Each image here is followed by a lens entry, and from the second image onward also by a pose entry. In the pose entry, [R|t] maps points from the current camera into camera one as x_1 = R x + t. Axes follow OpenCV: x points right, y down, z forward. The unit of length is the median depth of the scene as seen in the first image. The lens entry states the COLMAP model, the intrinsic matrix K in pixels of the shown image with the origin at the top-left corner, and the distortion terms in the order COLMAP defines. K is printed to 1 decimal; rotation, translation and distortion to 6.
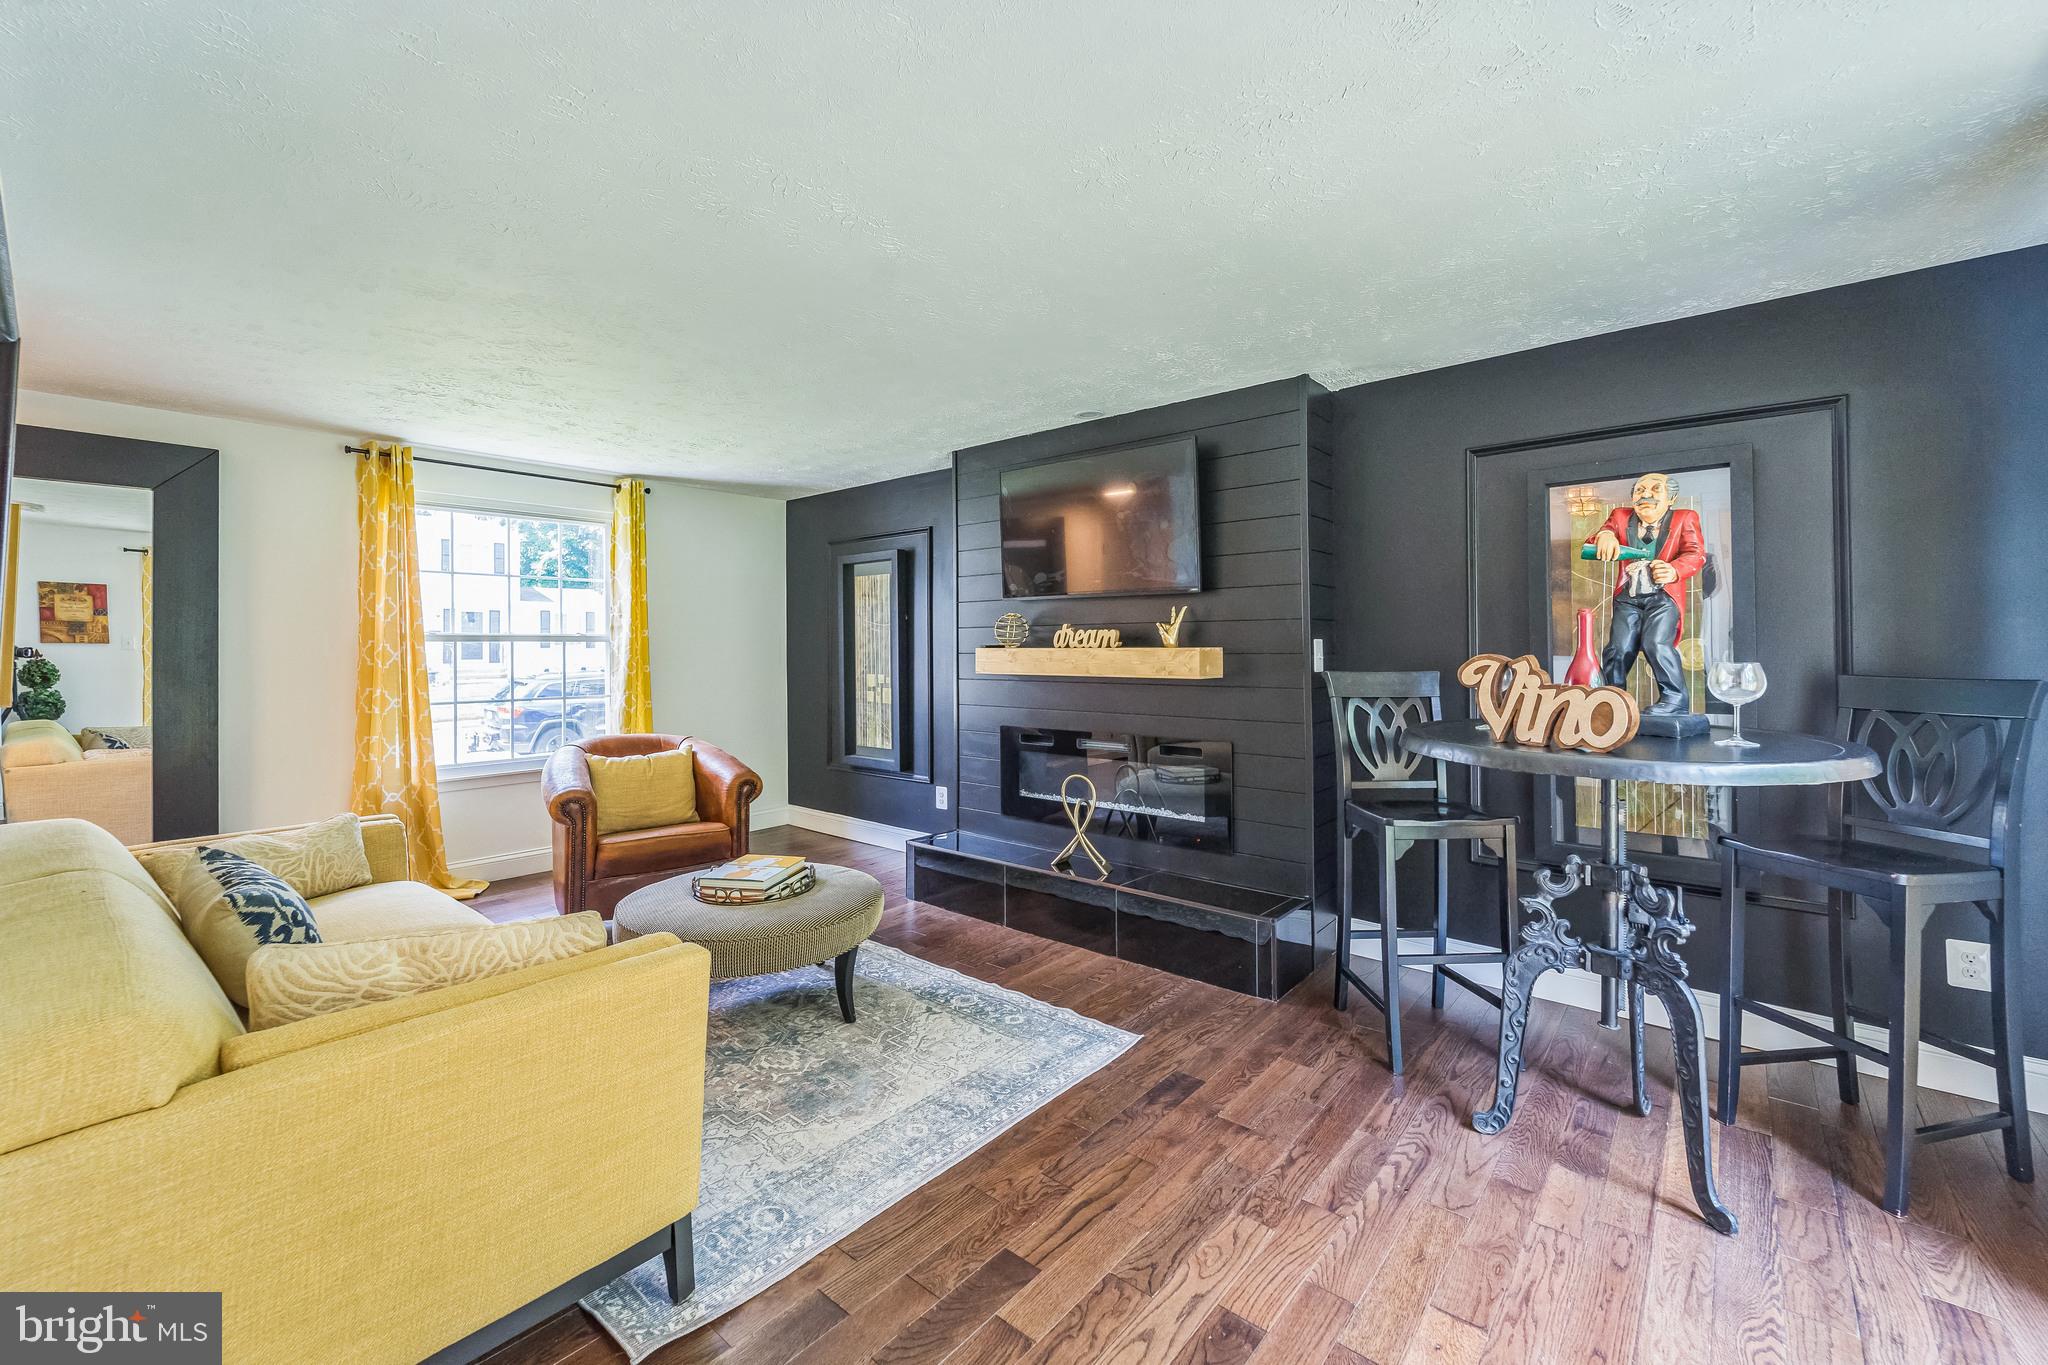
lens RADIAL K [[830.7, 0, 1036.8], [0, 830.7, 644.2], [0, 0, 1]] dist [0.003954, -0.001100]
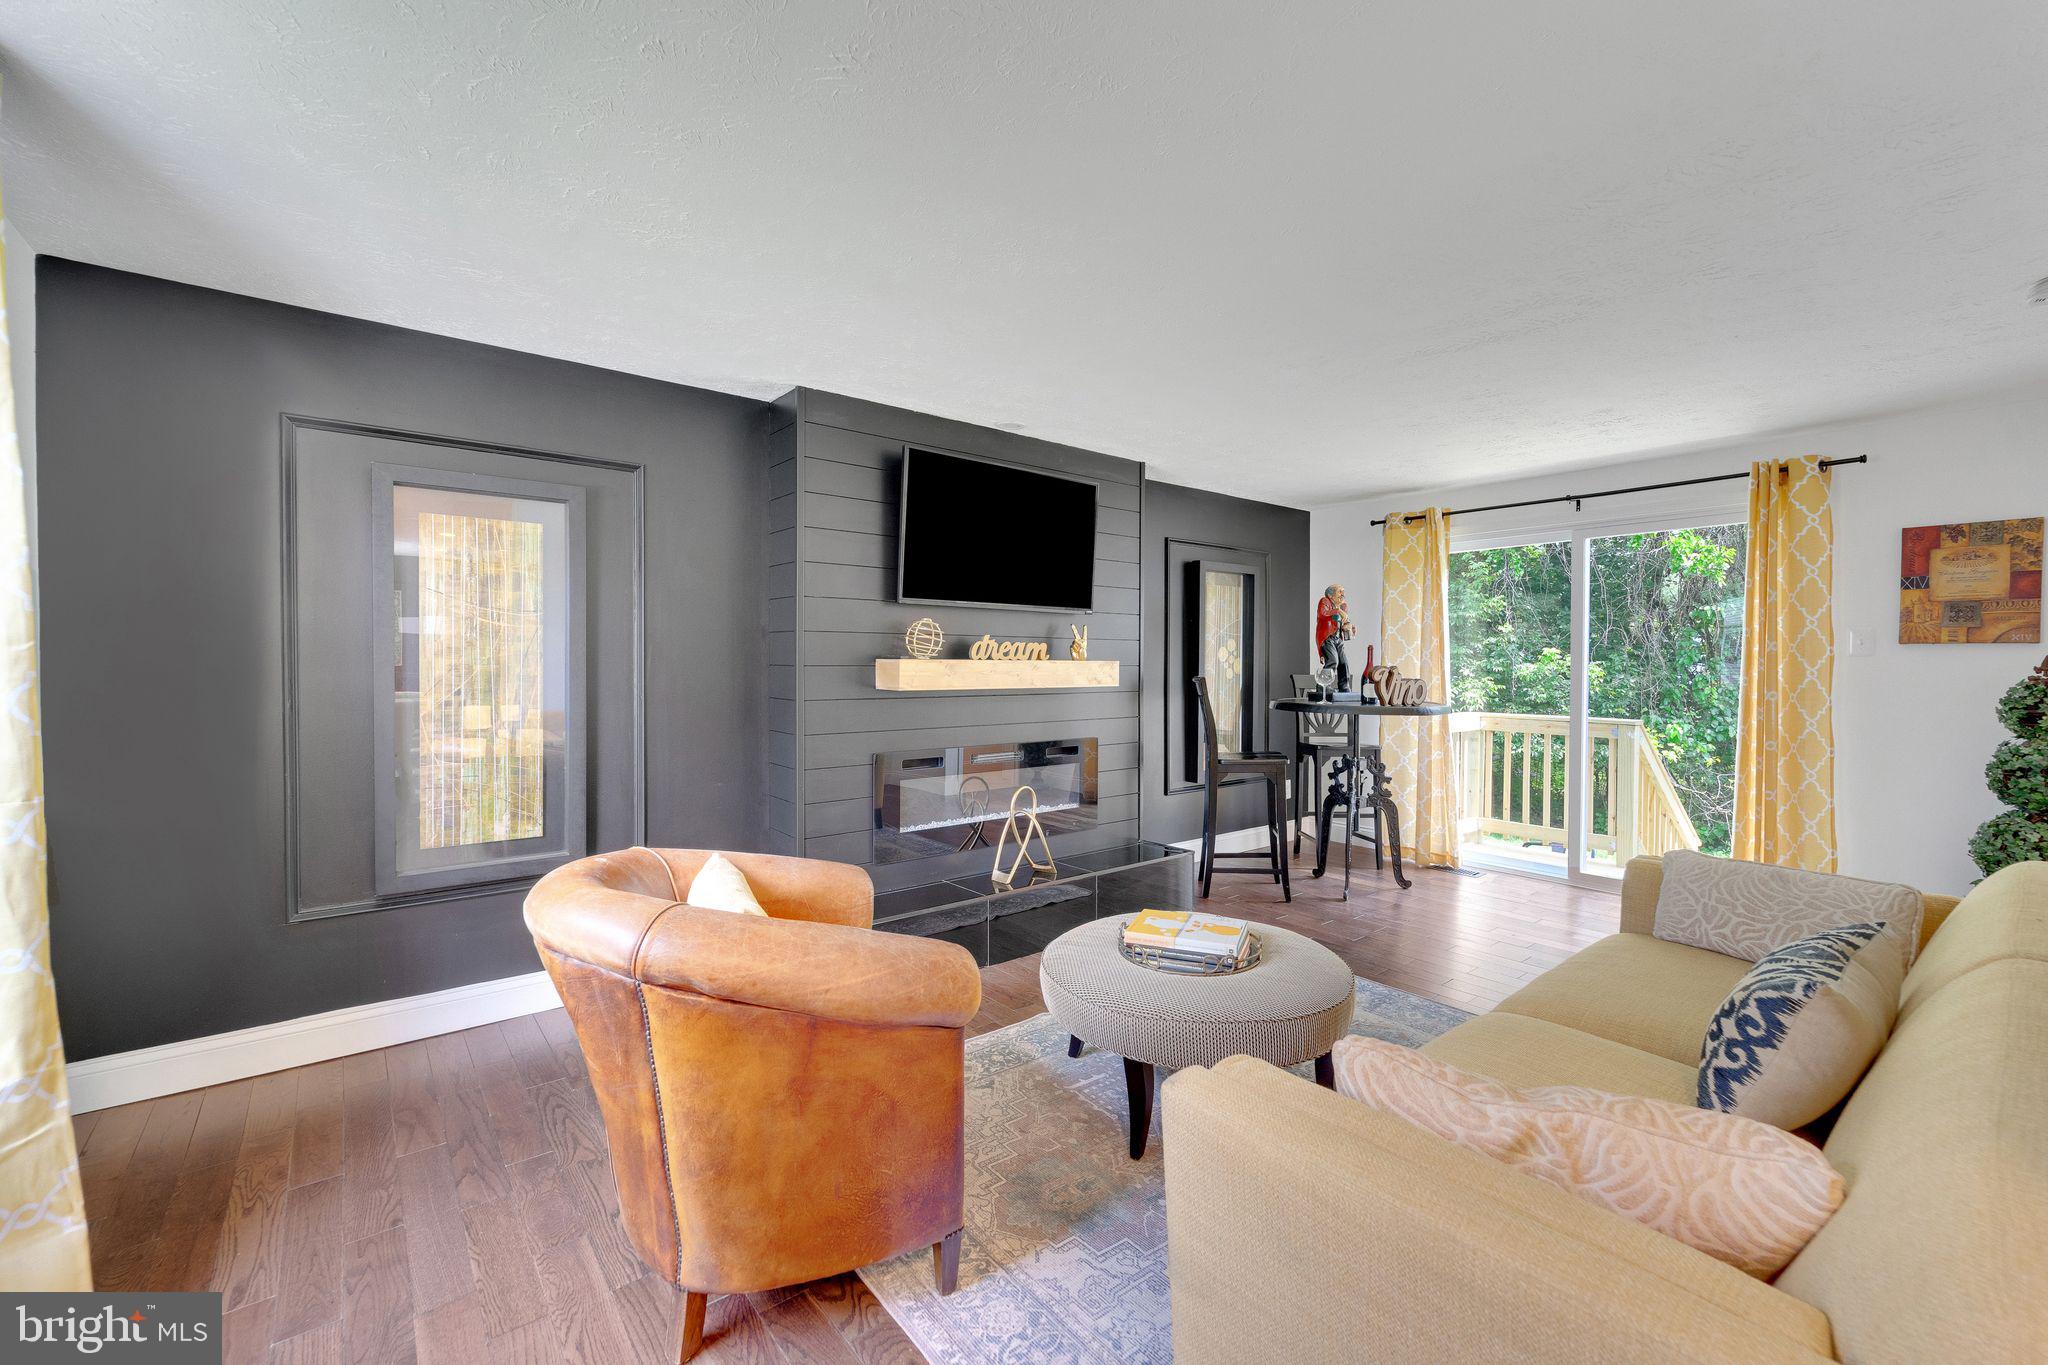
lens RADIAL K [[842.6, 0, 1036.4], [0, 842.6, 670.9], [0, 0, 1]] dist [0.000170, -0.000923]
pose [[0.187908, -0.007281, 0.982160, -0.932562], [-0.009721, 0.999910, 0.009272, 0.007851], [-0.982139, -0.011290, 0.187820, 0.784492]]
